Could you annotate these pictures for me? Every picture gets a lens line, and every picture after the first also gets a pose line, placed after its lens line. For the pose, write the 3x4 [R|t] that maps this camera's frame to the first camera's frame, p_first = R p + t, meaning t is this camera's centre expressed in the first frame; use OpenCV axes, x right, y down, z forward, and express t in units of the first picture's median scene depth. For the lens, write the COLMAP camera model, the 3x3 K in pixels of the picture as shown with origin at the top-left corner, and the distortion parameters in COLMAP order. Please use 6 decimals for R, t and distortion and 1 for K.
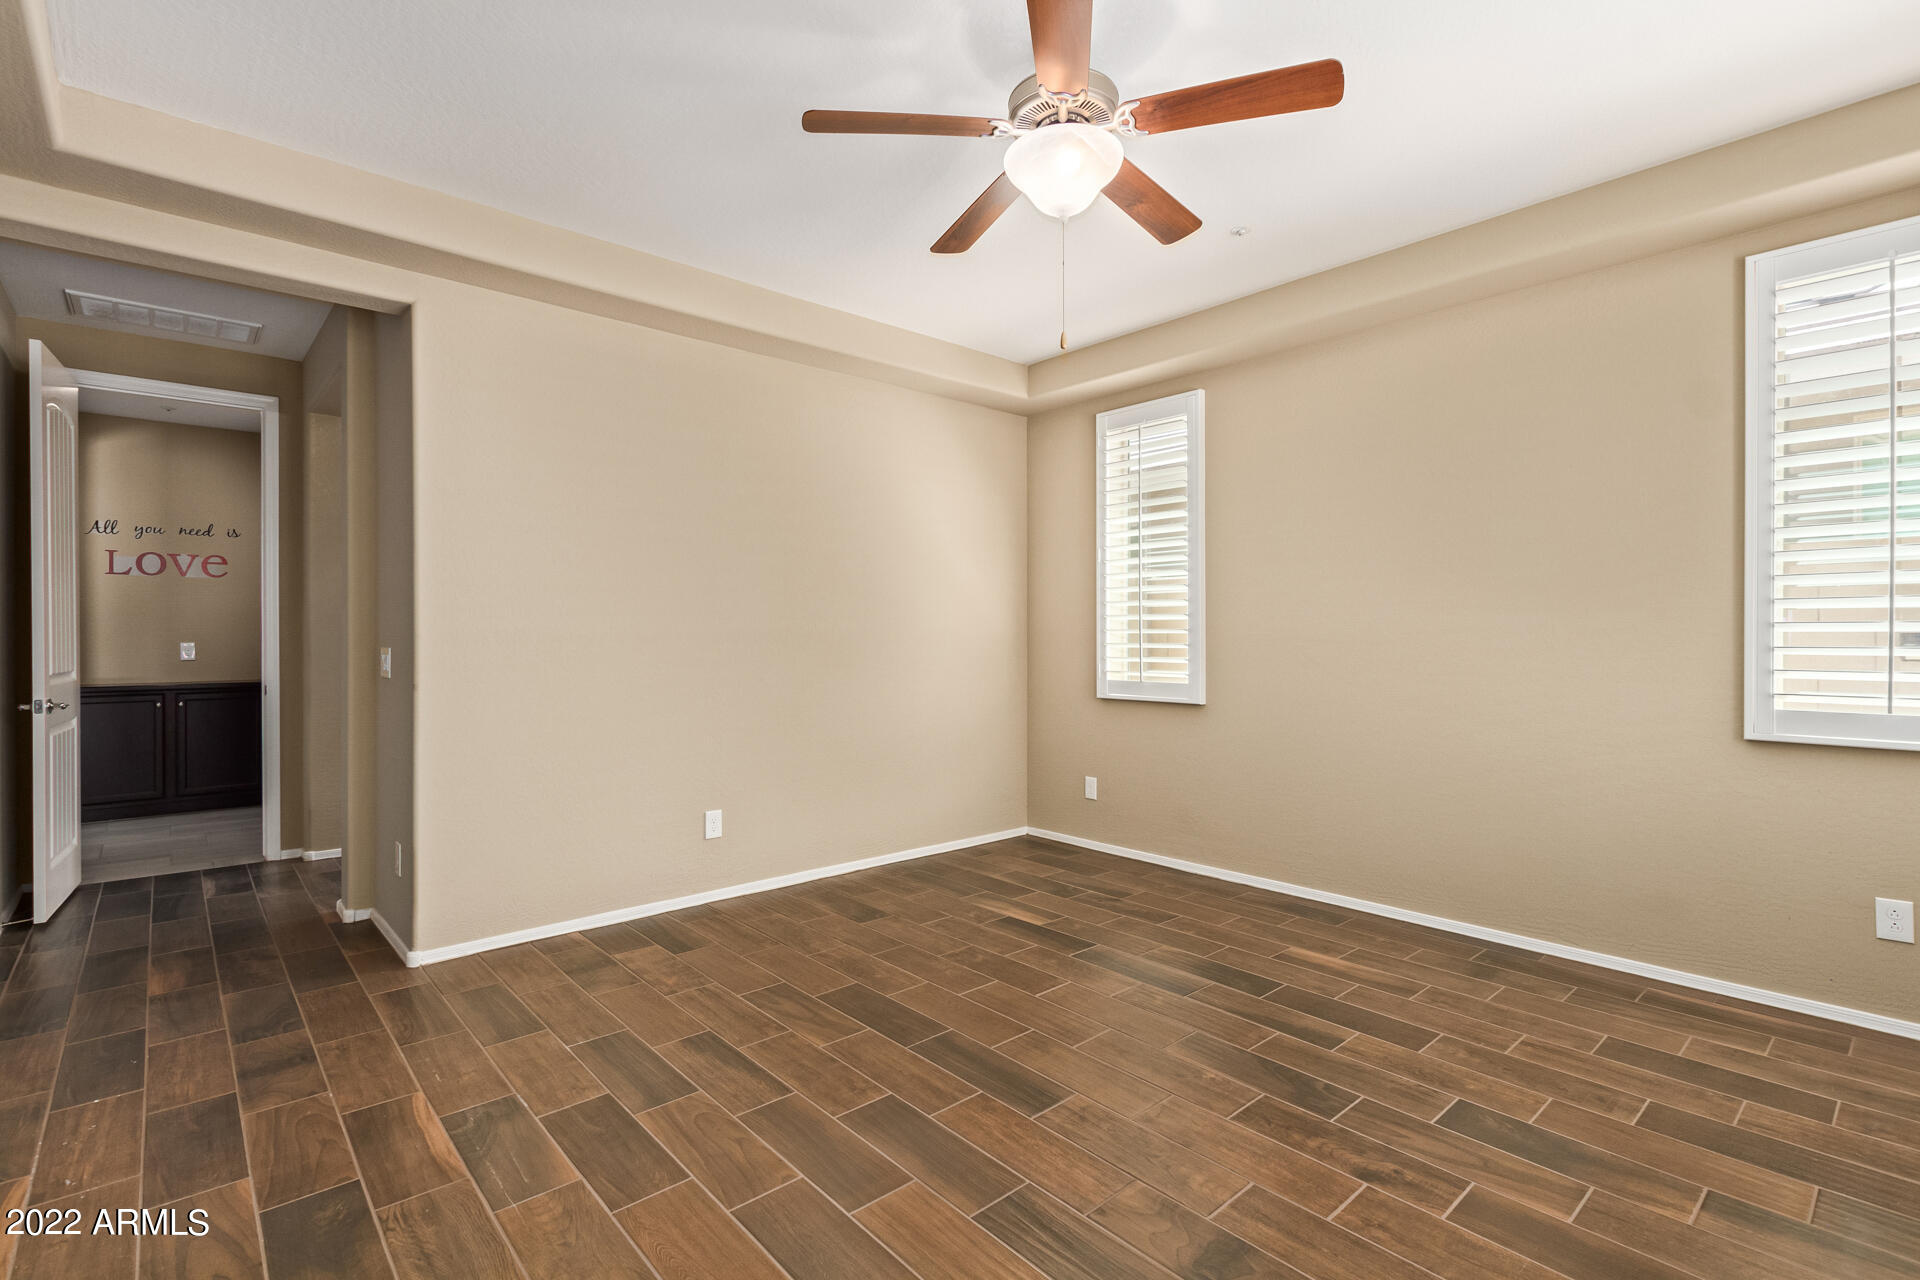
lens RADIAL K [[876.8, 0, 953.8], [0, 876.8, 628.8], [0, 0, 1]] dist [0.003661, -0.002137]
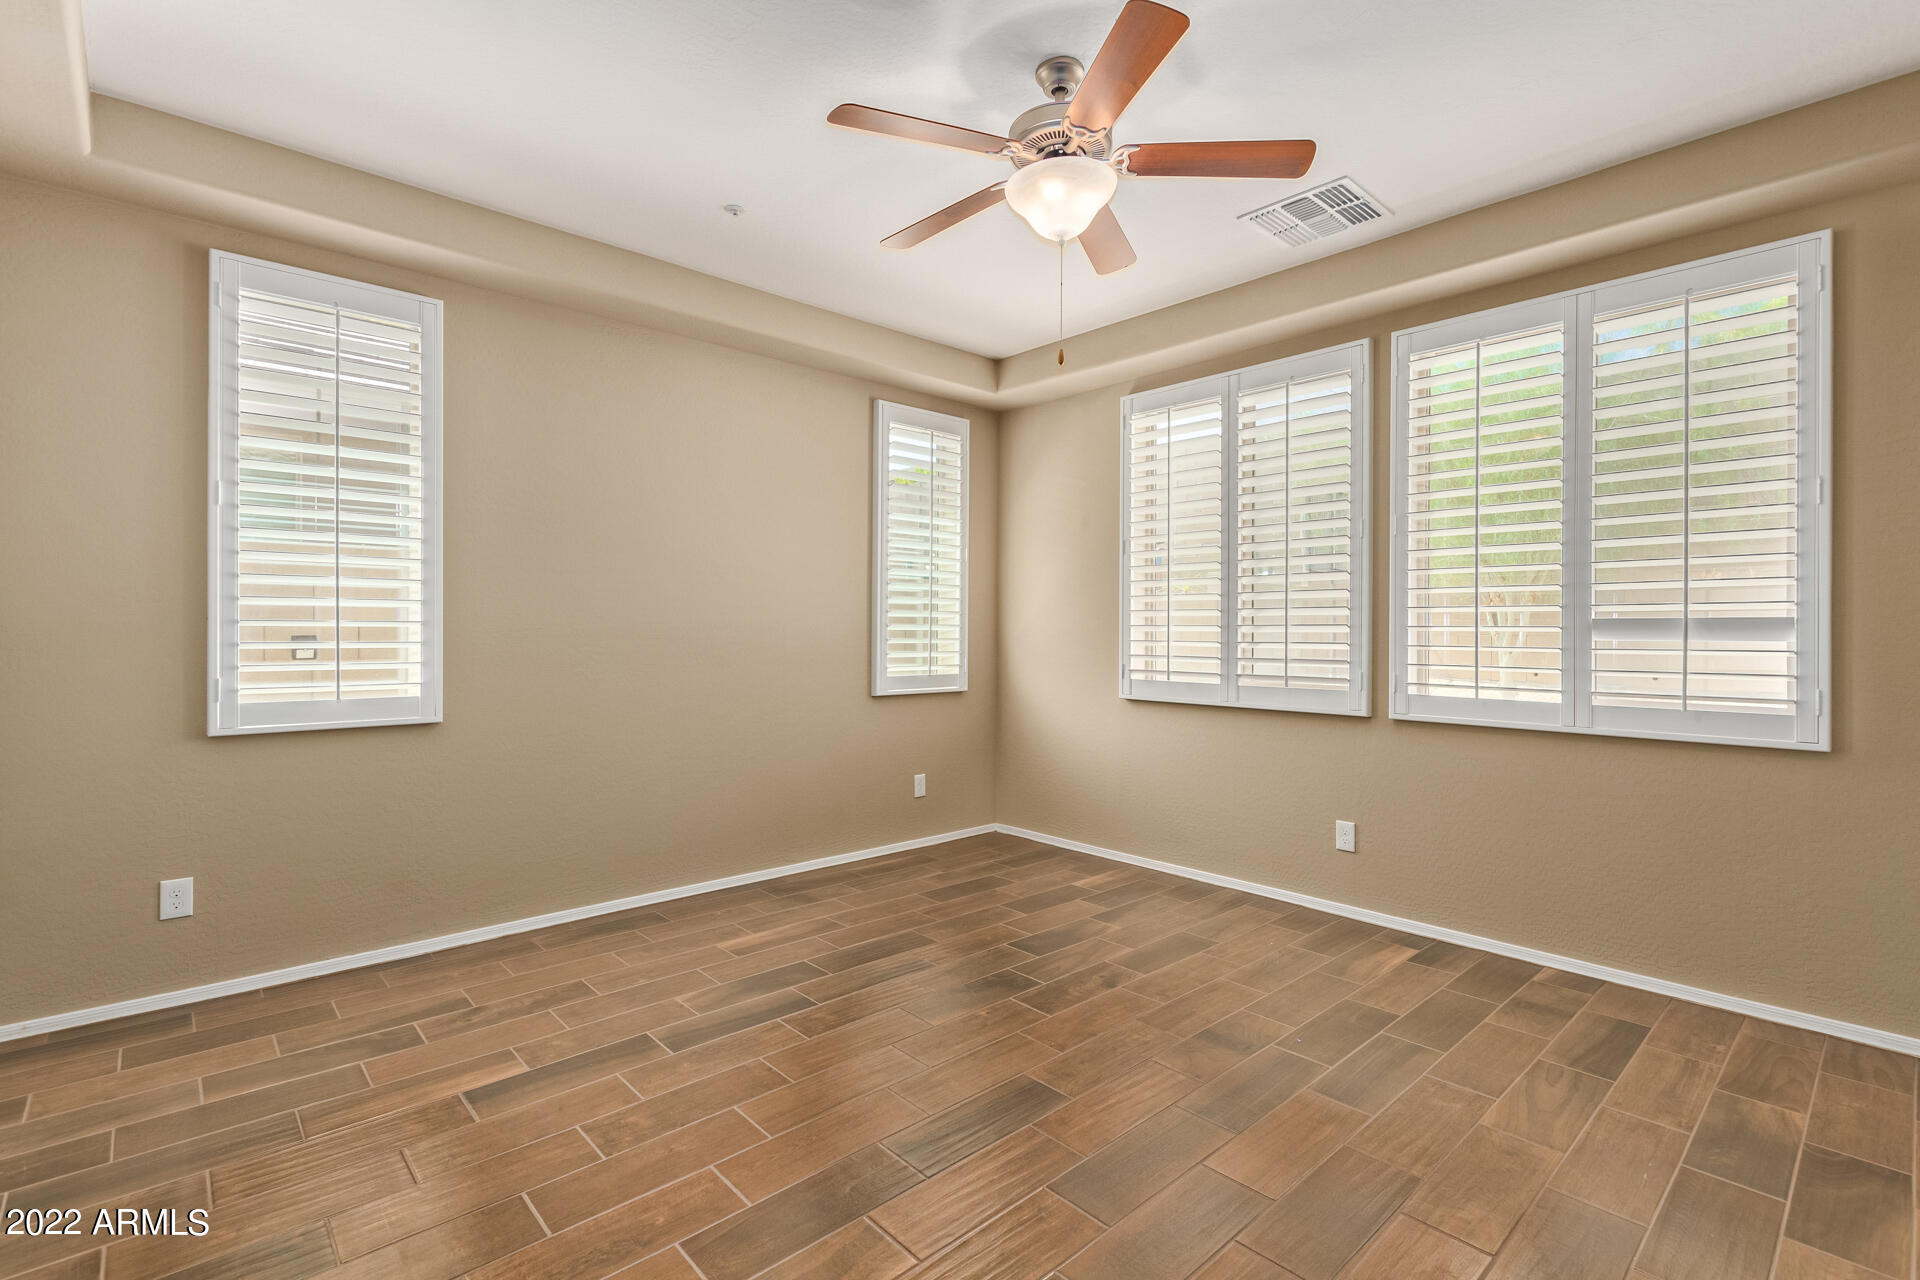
lens RADIAL K [[876.8, 0, 953.8], [0, 876.8, 628.8], [0, 0, 1]] dist [0.003661, -0.002137]
pose [[-0.004670, 0.001210, 0.999988, -0.639420], [-0.010522, 0.999944, -0.001259, 0.003274], [-0.999934, -0.010528, -0.004657, 0.775421]]
